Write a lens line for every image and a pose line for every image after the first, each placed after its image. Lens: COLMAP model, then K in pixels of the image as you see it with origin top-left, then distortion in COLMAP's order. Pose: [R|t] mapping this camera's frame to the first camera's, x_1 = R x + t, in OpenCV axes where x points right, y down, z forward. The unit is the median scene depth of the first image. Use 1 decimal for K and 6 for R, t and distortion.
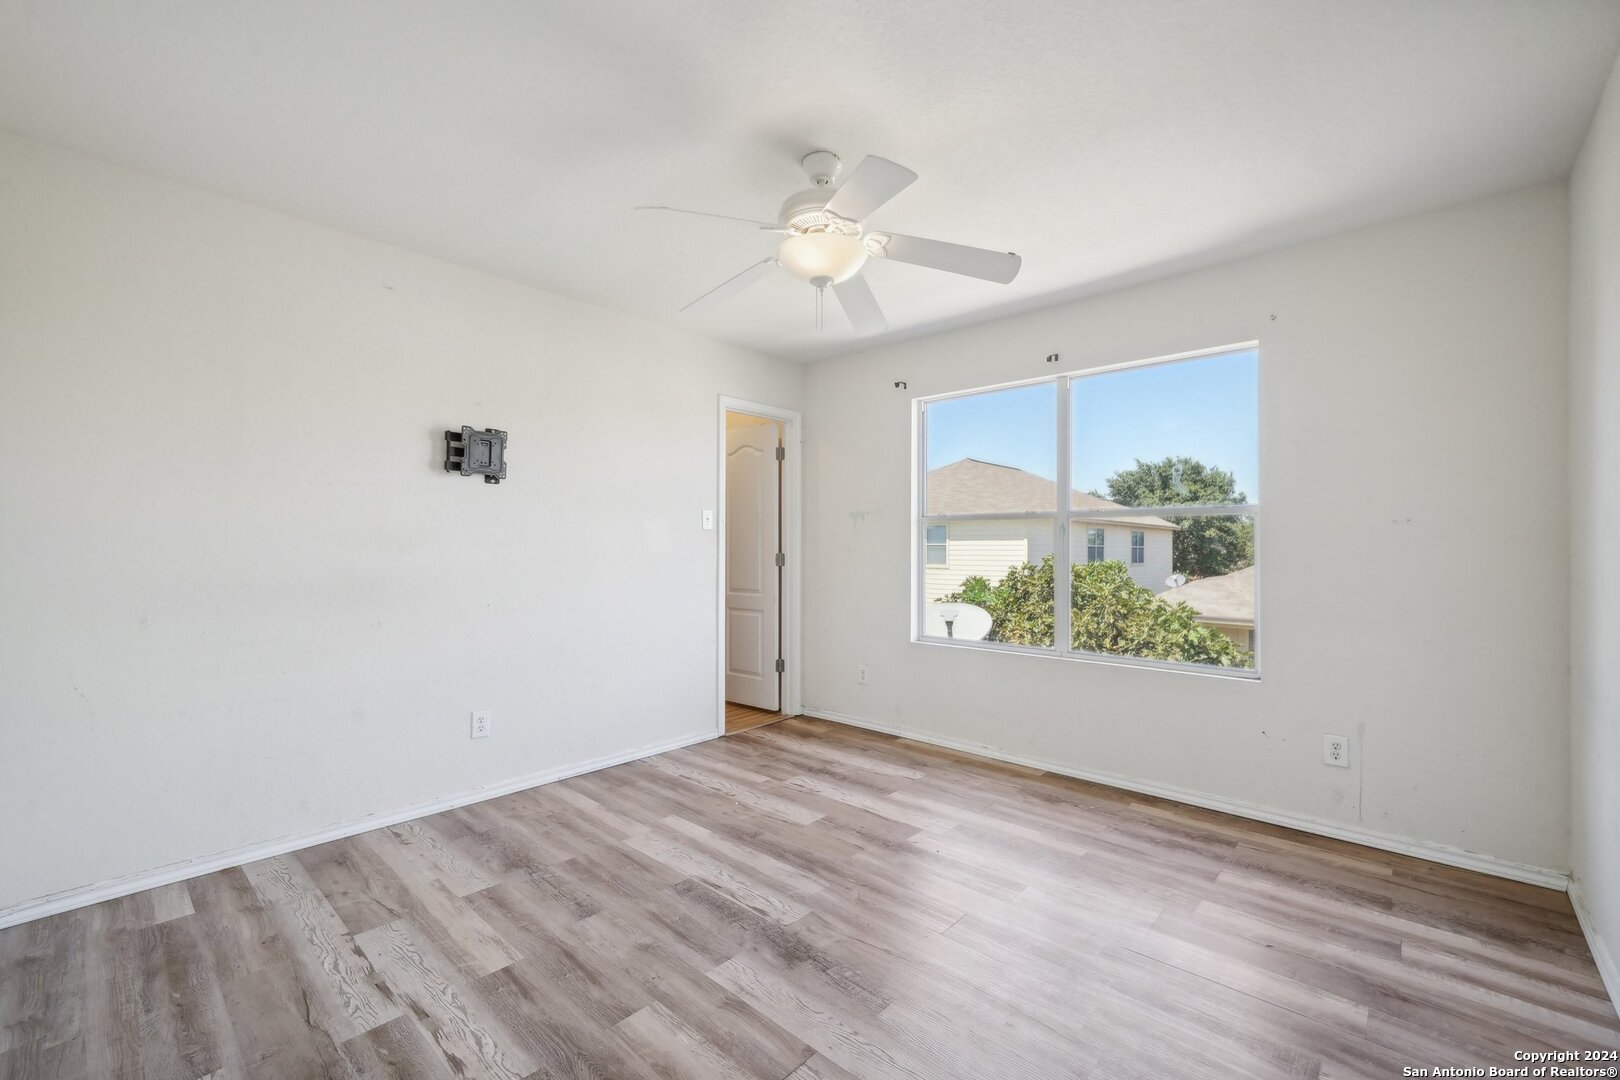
lens RADIAL K [[671.2, 0, 800.1], [0, 671.2, 545.8], [0, 0, 1]] dist [-0.000457, 0.000019]
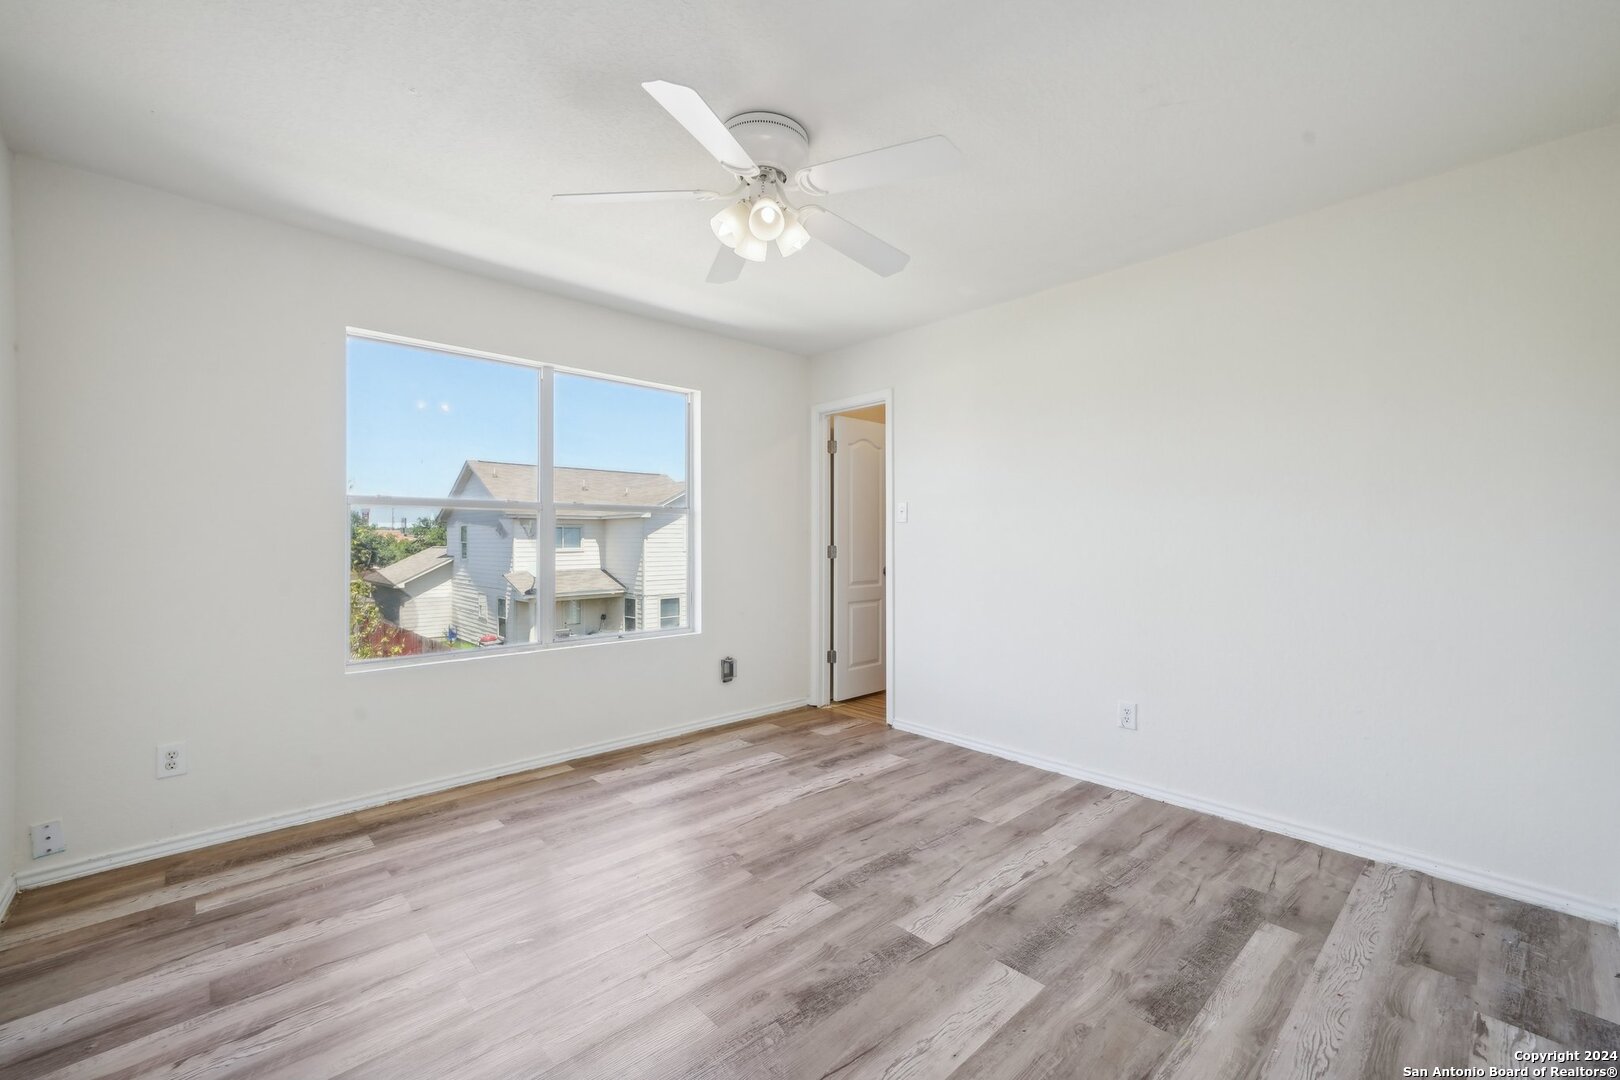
lens RADIAL K [[671.2, 0, 800.1], [0, 671.2, 545.8], [0, 0, 1]] dist [-0.000457, 0.000019]
pose [[0.074798, -0.005515, 0.997183, -0.387865], [-0.002739, 0.999980, 0.005736, 0.002054], [-0.997195, -0.003160, 0.074781, 0.429322]]
